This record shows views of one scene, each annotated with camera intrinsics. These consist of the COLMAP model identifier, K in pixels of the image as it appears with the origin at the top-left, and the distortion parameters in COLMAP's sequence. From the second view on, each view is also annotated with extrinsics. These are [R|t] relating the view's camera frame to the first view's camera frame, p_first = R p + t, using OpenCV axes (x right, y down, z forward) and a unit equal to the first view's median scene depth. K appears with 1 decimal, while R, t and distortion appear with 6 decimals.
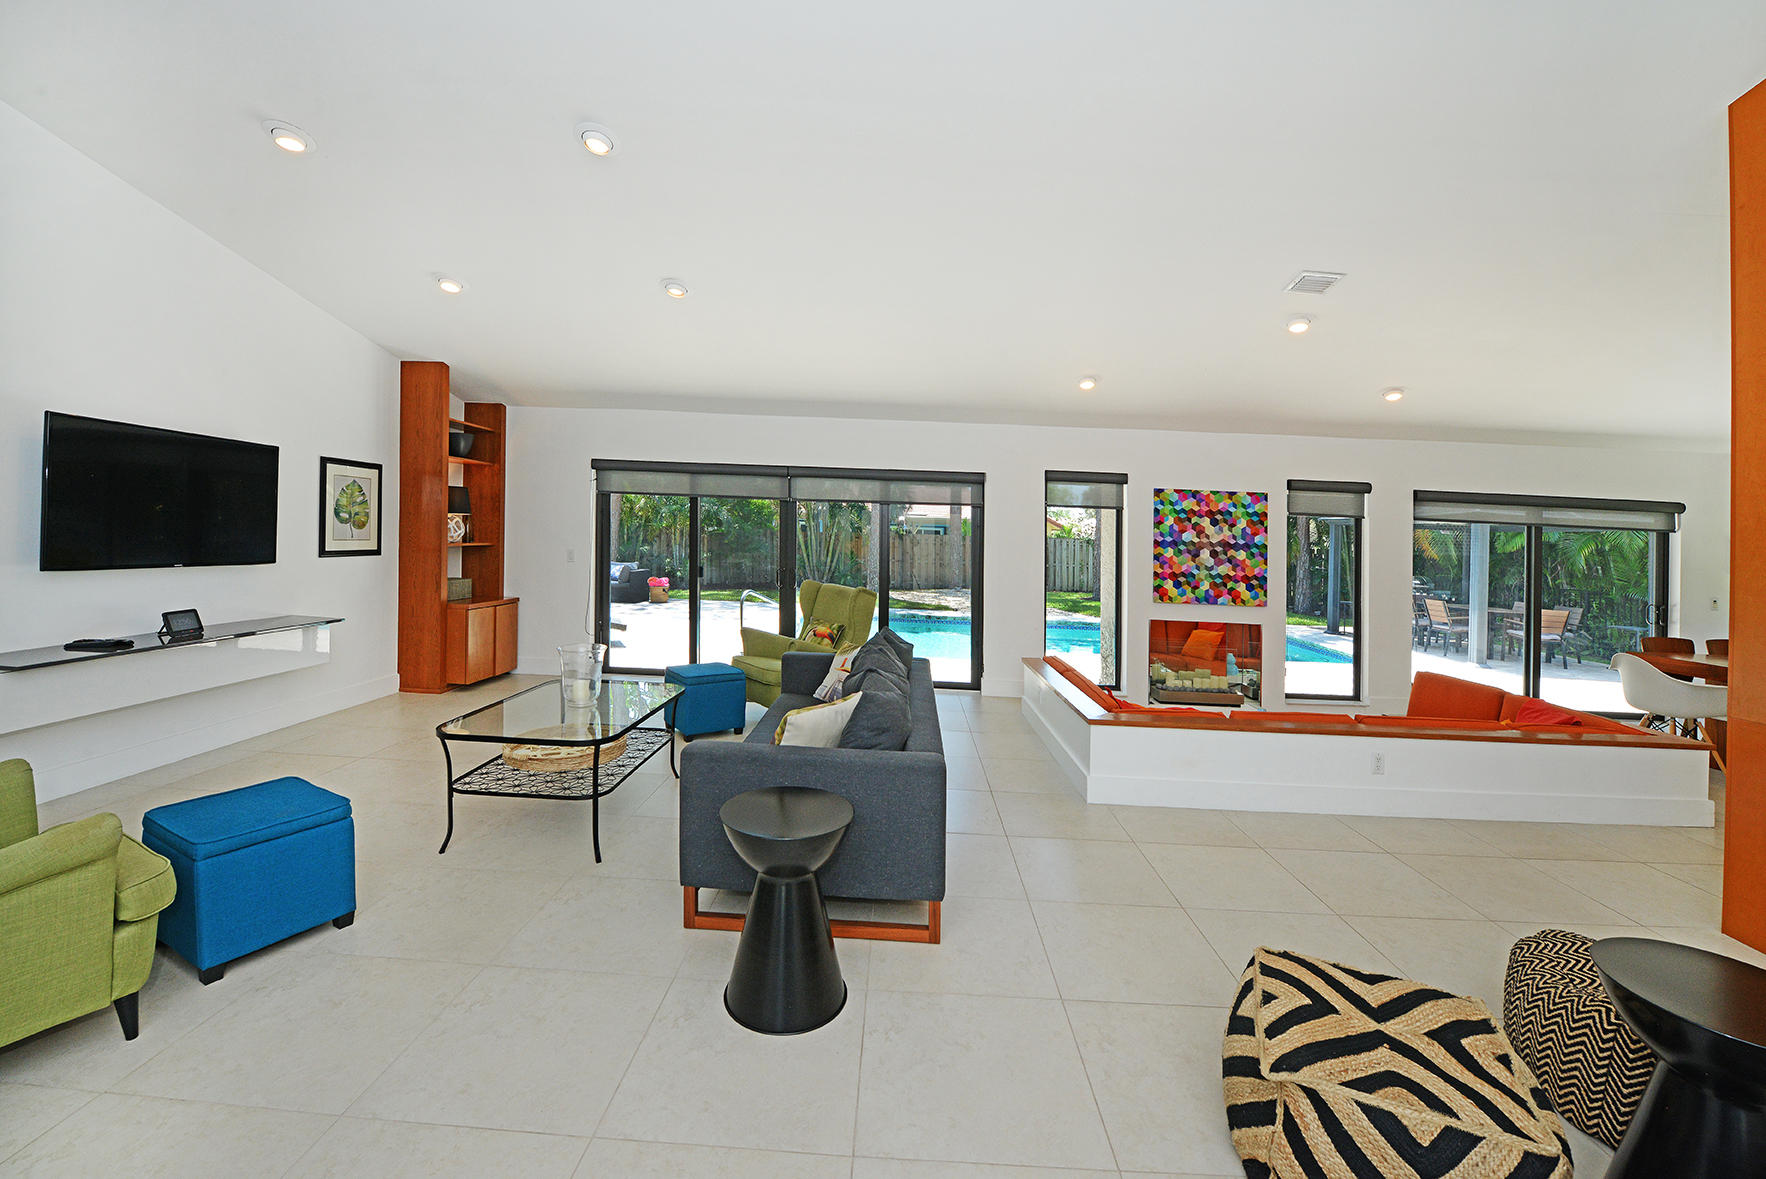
lens RADIAL K [[702.7, 0, 899.5], [0, 702.7, 511.4], [0, 0, 1]] dist [-0.020426, 0.000162]
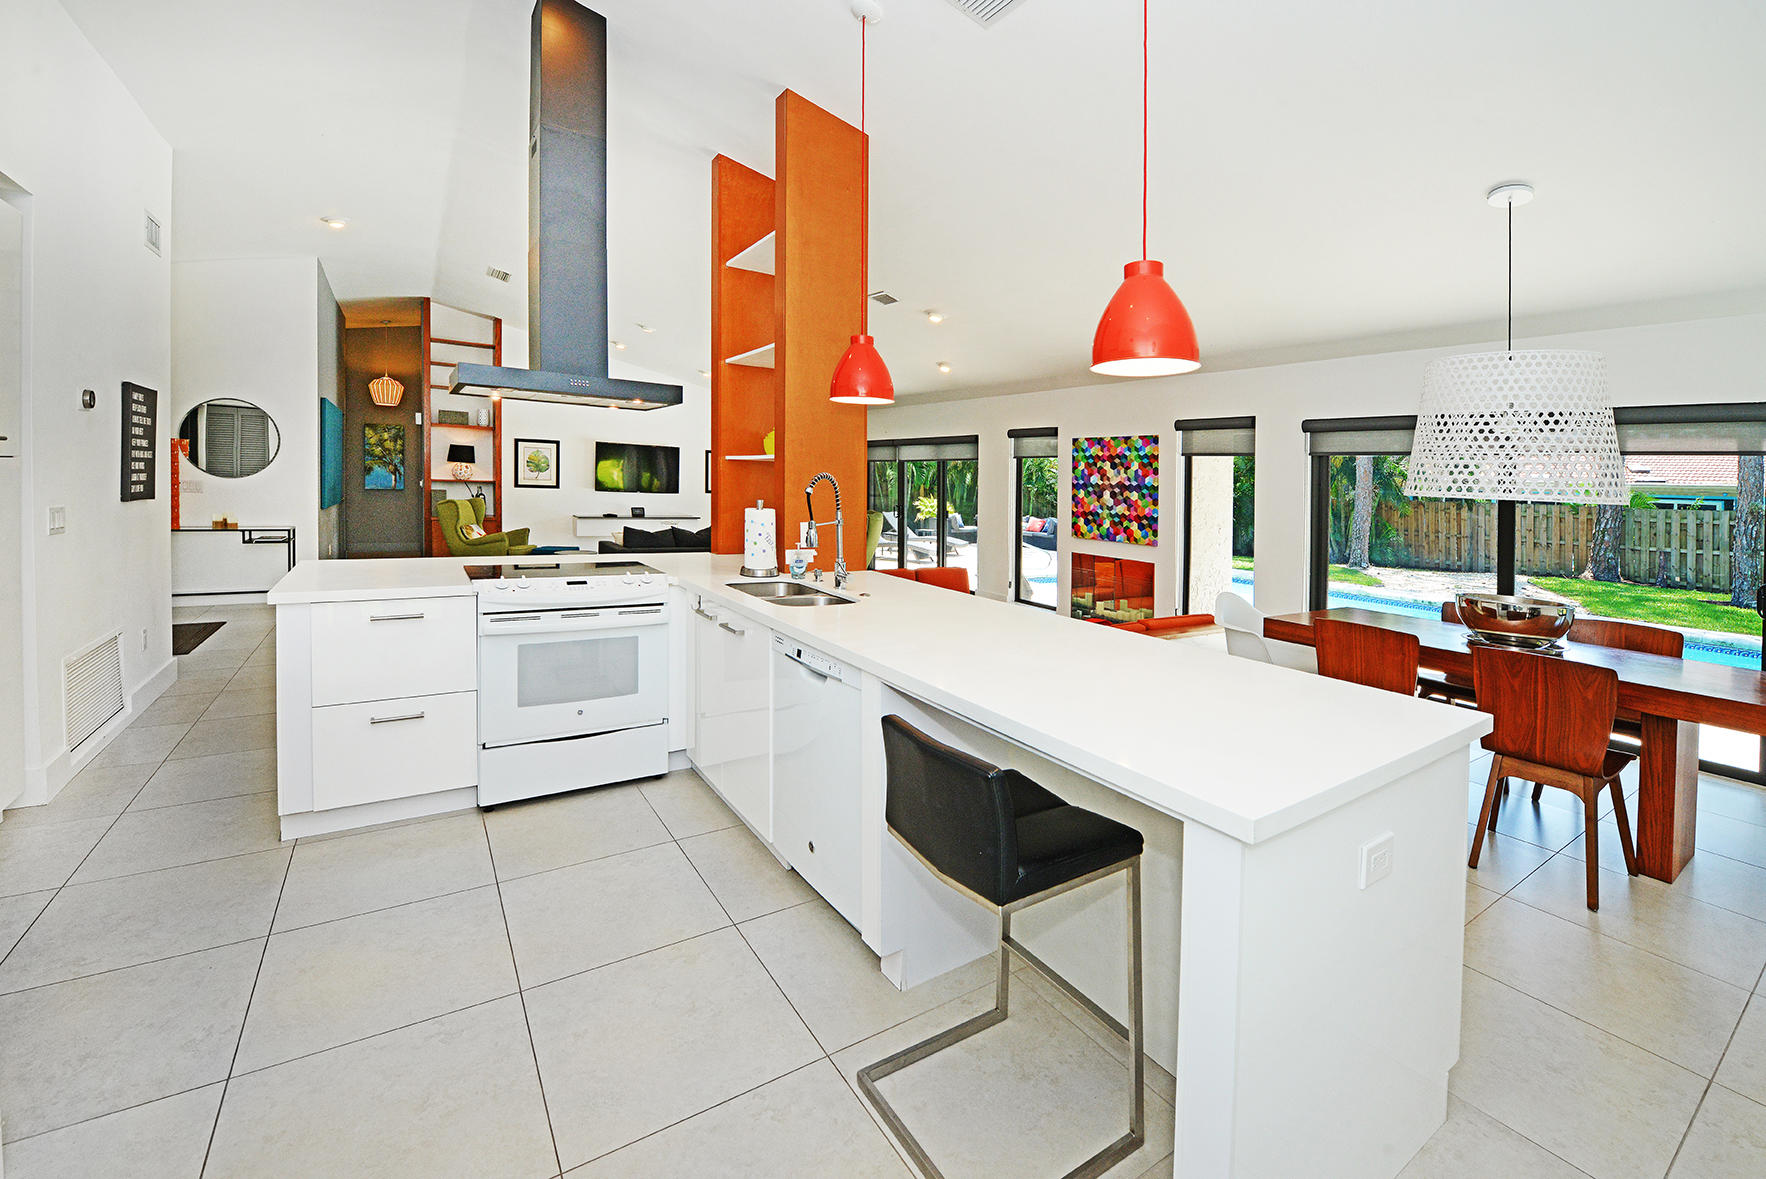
lens RADIAL K [[735.6, 0, 895.3], [0, 735.6, 485.8], [0, 0, 1]] dist [-0.015194, -0.002173]
pose [[0.575796, -0.012647, -0.817496, 1.187619], [0.011497, 0.999907, -0.007371, 0.051073], [0.817513, -0.005155, 0.575888, 0.065694]]
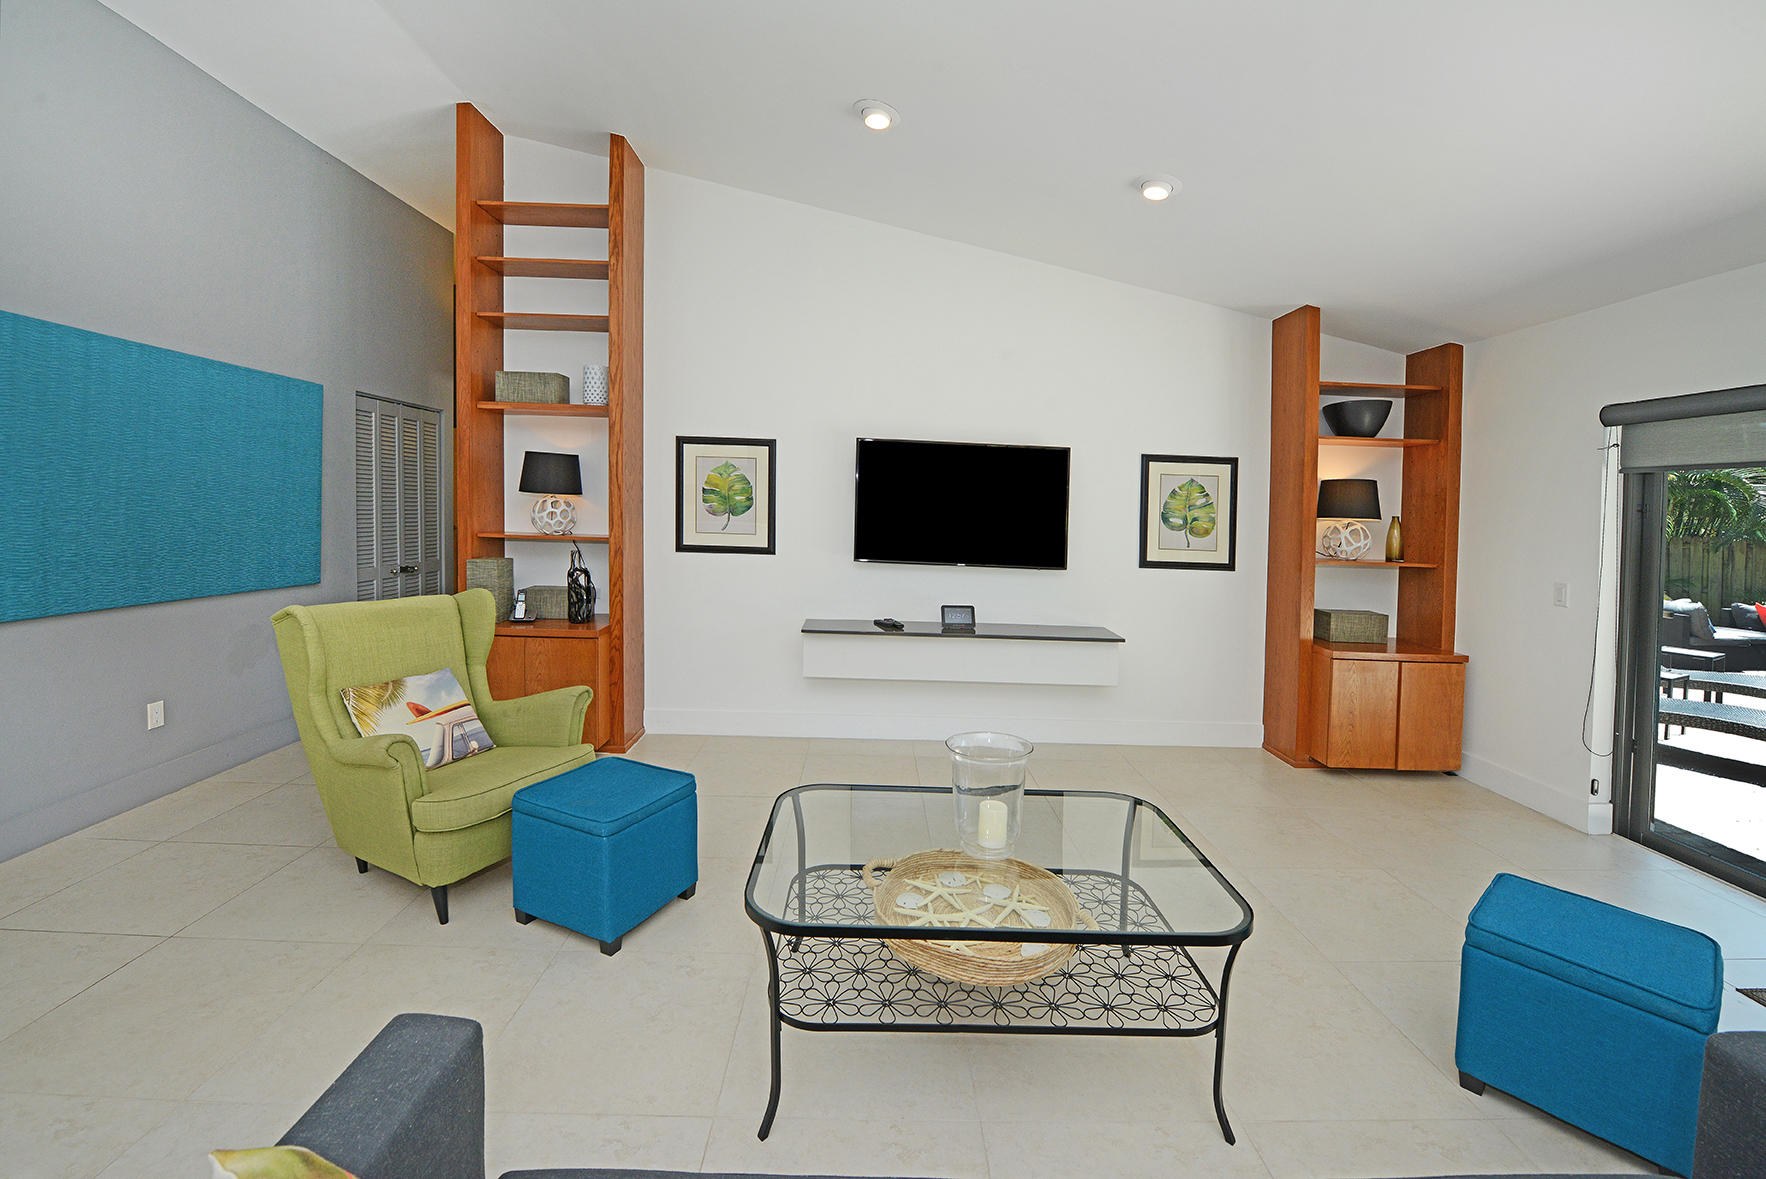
lens RADIAL K [[735.6, 0, 869.5], [0, 735.6, 527.7], [0, 0, 1]] dist [-0.015194, -0.002173]
pose [[0.026089, 0.001977, -0.999658, 0.074942], [0.001424, 0.999997, 0.002015, 0.009246], [0.999659, -0.001476, 0.026086, 0.470624]]
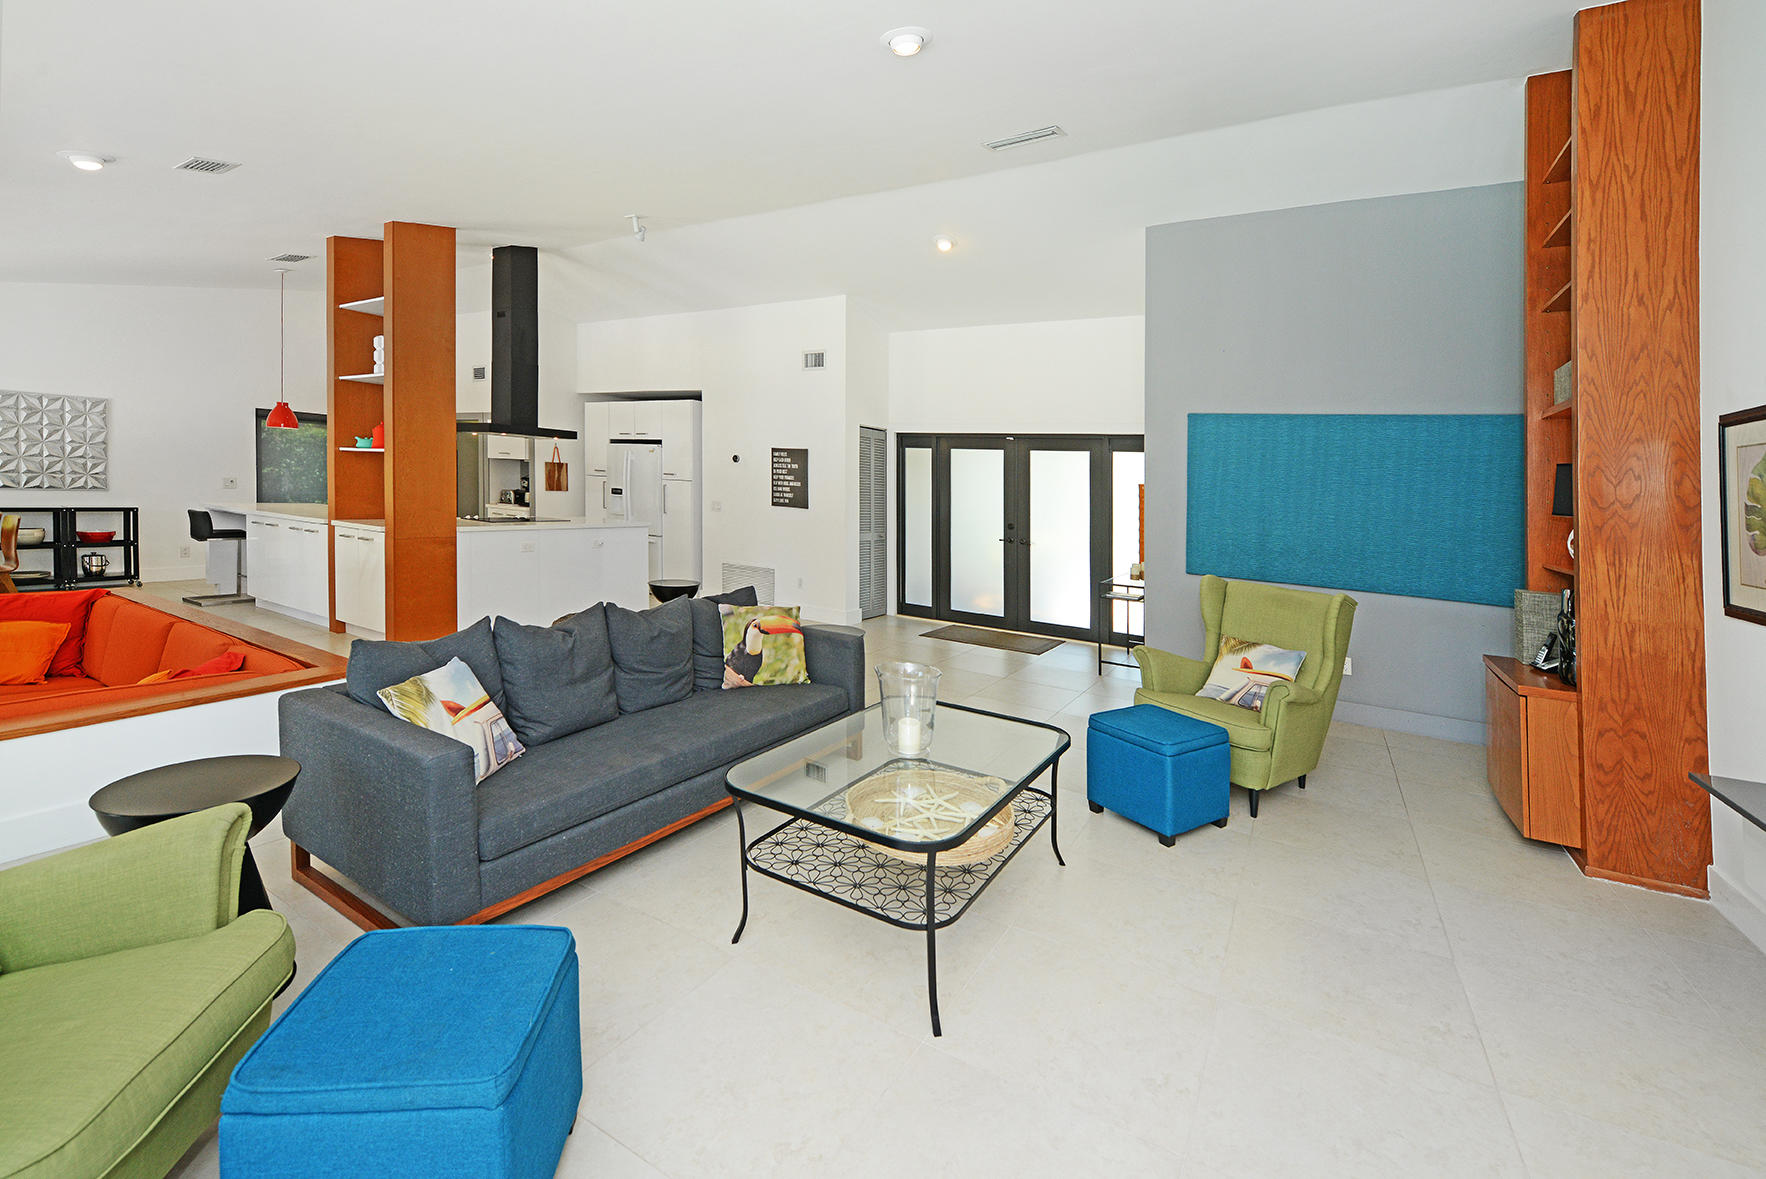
lens RADIAL K [[735.6, 0, 851.1], [0, 735.6, 537.2], [0, 0, 1]] dist [-0.015194, -0.002173]
pose [[-0.865969, -0.117979, 0.485982, -0.378713], [-0.099662, 0.992995, 0.063476, 0.013584], [-0.490066, 0.006534, -0.871661, 0.875551]]
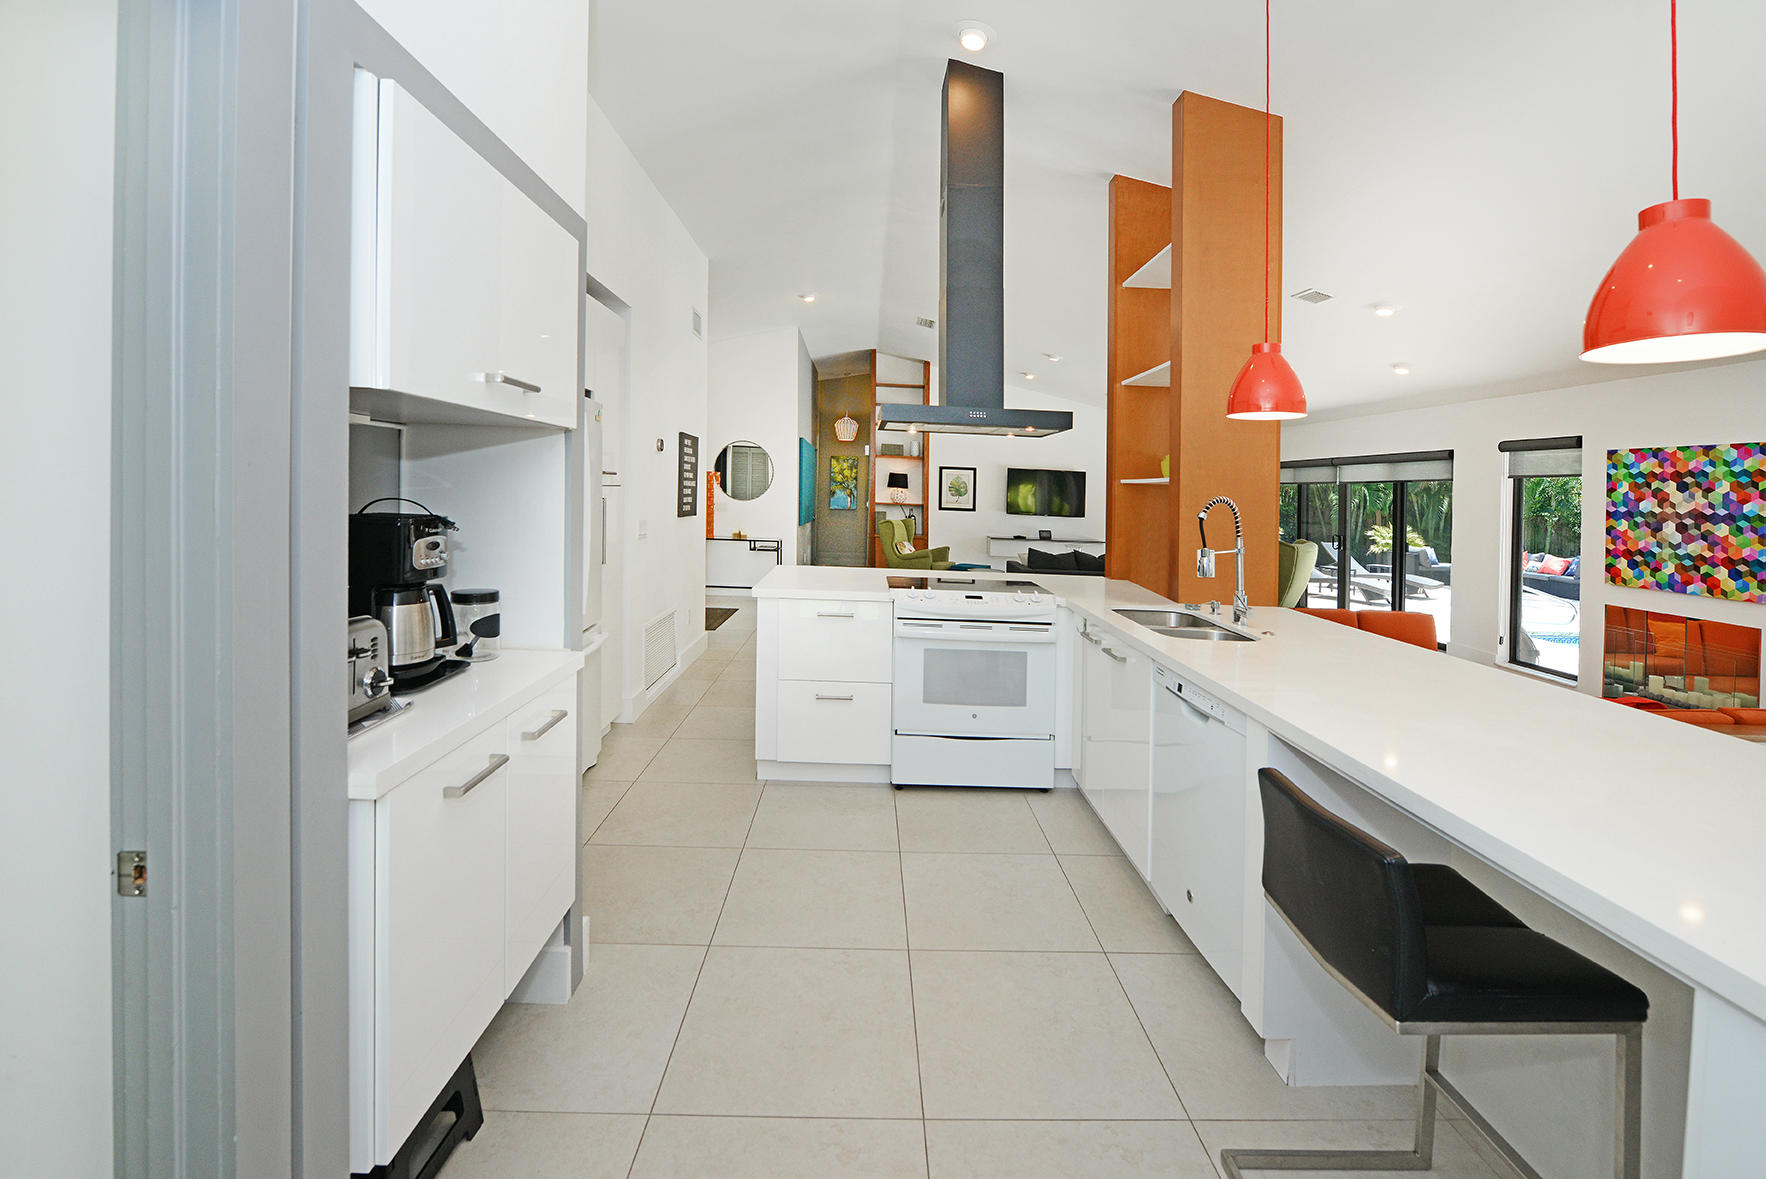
lens RADIAL K [[735.6, 0, 885.2], [0, 735.6, 506.5], [0, 0, 1]] dist [-0.015194, -0.002173]
pose [[0.054909, -0.014222, -0.998390, 1.195735], [-0.003194, 0.999891, -0.014419, 0.051399], [0.998486, 0.003981, 0.054858, 0.076728]]
